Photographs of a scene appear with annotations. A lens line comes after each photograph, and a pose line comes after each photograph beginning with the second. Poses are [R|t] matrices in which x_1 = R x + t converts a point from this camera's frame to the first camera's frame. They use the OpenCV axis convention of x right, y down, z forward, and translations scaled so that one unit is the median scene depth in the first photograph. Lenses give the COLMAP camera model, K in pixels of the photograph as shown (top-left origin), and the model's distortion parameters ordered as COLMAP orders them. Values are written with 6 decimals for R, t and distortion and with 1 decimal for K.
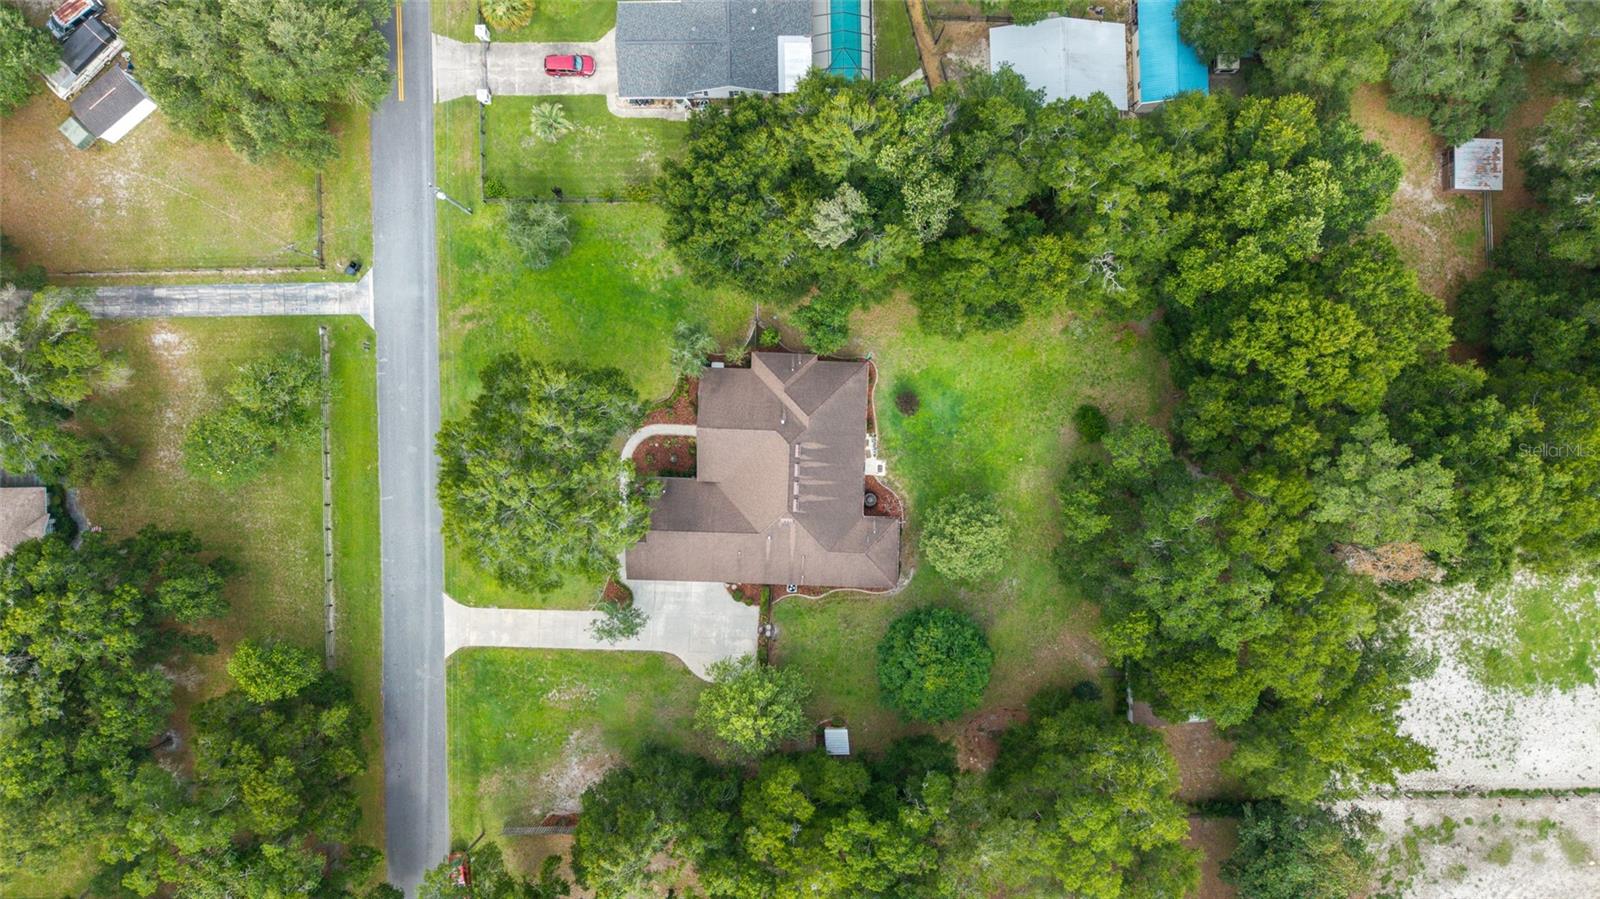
lens RADIAL K [[1077.9, 0, 799.2], [0, 1077.9, 444.4], [0, 0, 1]] dist [-0.005321, -0.005329]
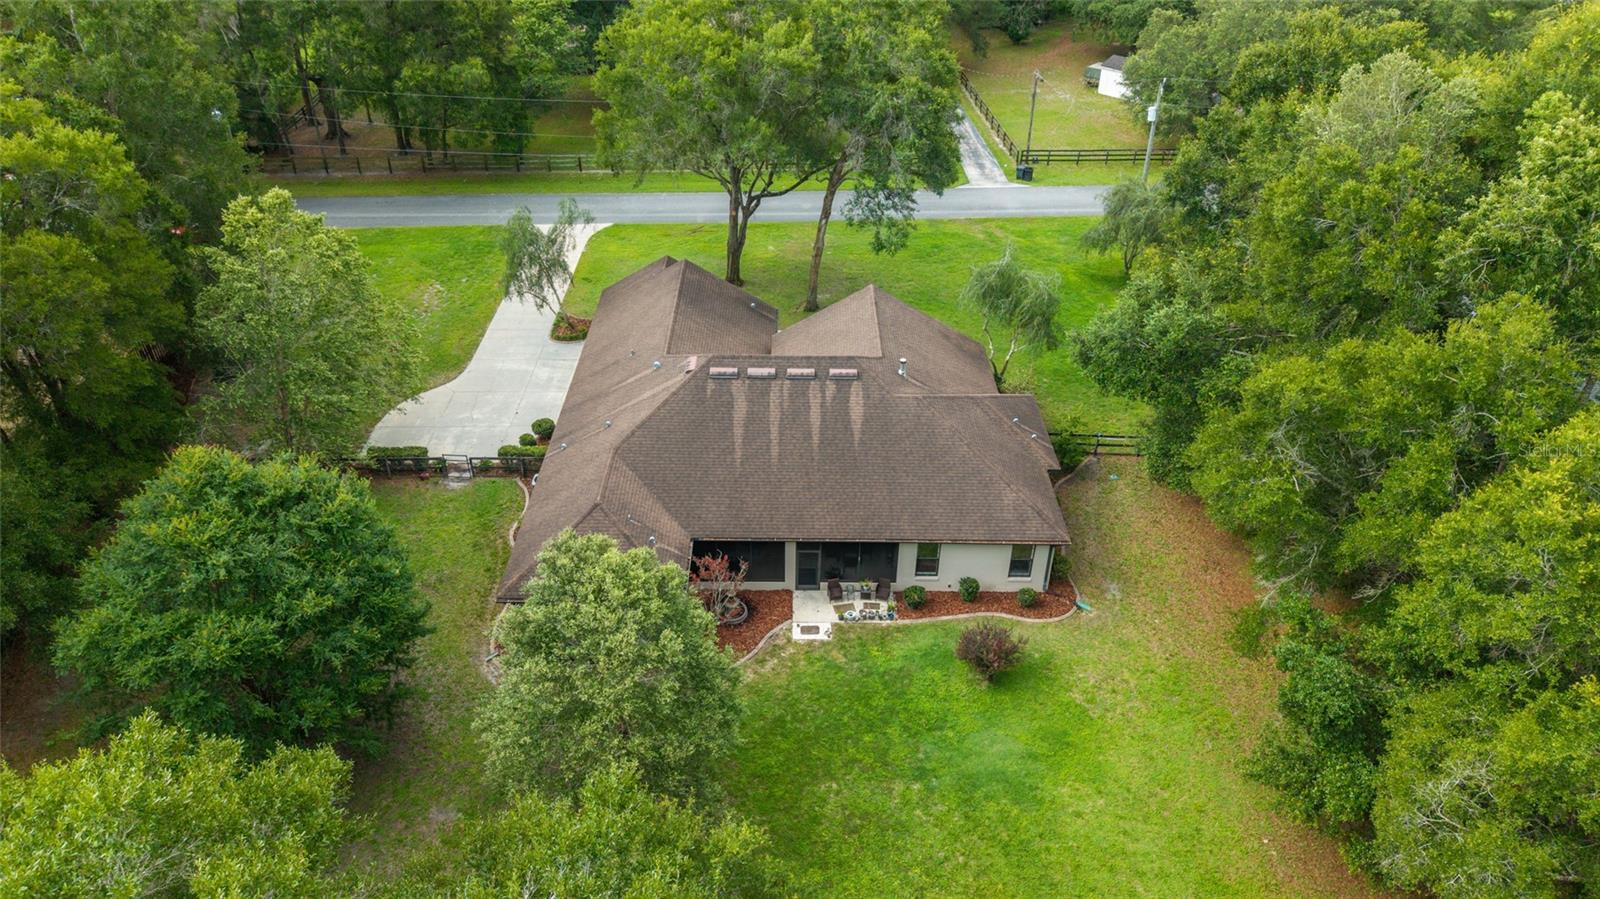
lens RADIAL K [[1077.9, 0, 797.3], [0, 1077.9, 443.6], [0, 0, 1]] dist [-0.005321, -0.005329]
pose [[0.037095, 0.532511, -0.845610, 0.376244], [-0.999301, 0.023704, -0.028910, 0.036948], [0.004649, 0.846091, 0.533018, 0.735590]]
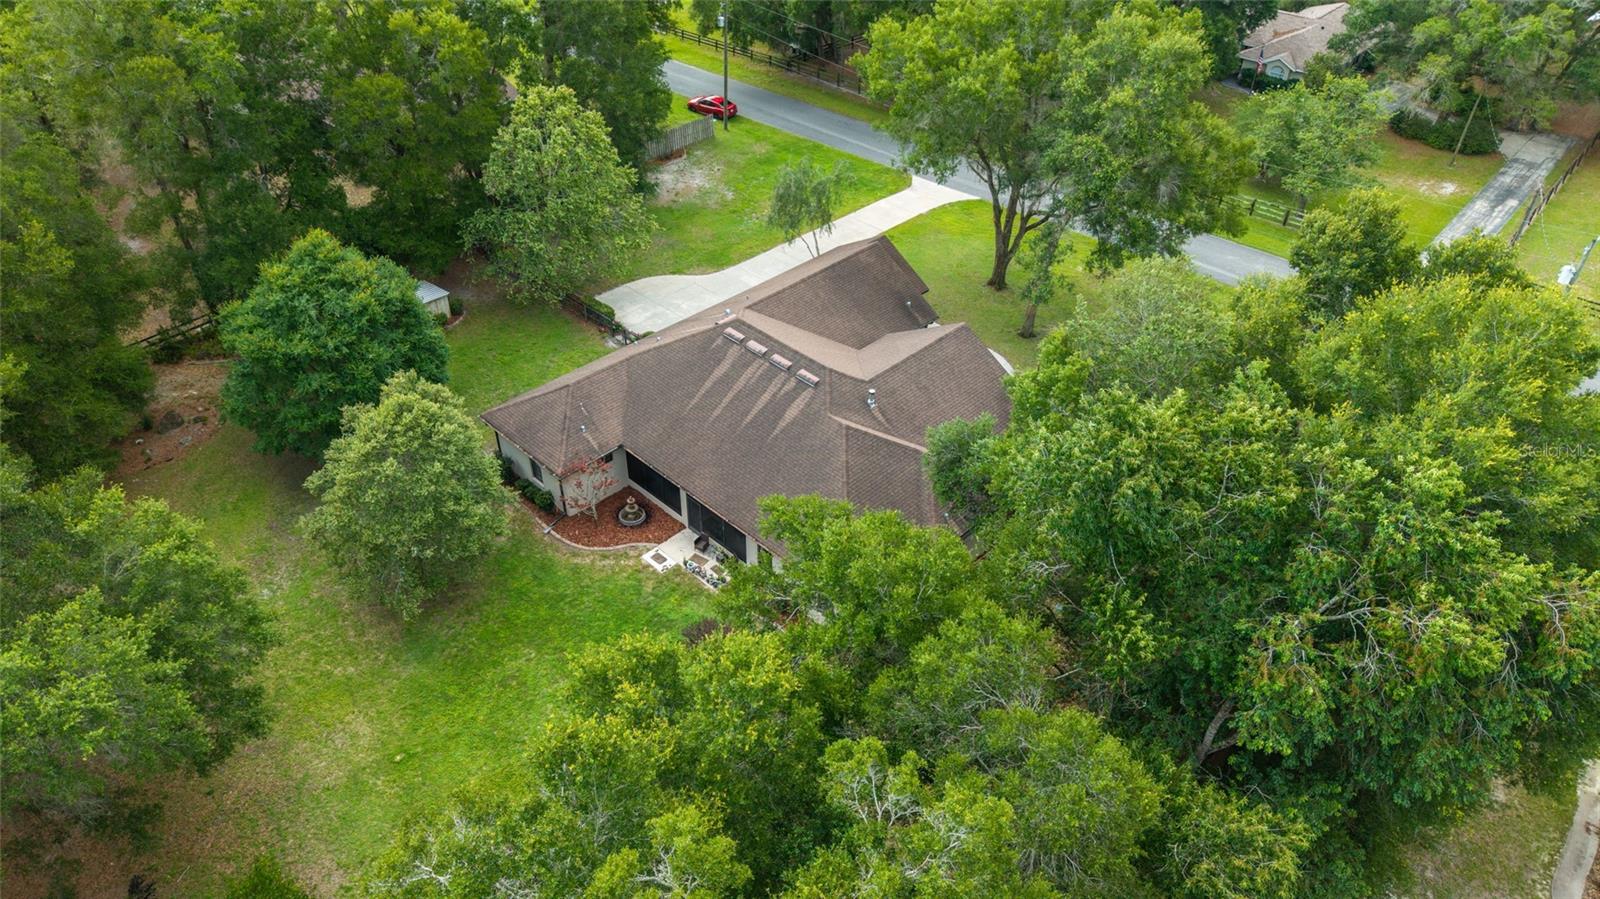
lens RADIAL K [[1077.9, 0, 798.6], [0, 1077.9, 453.2], [0, 0, 1]] dist [-0.005321, -0.005329]
pose [[-0.680913, 0.430321, -0.592606, 0.293371], [-0.732254, -0.414117, 0.540659, -0.258028], [-0.012751, 0.802079, 0.597081, 0.687966]]
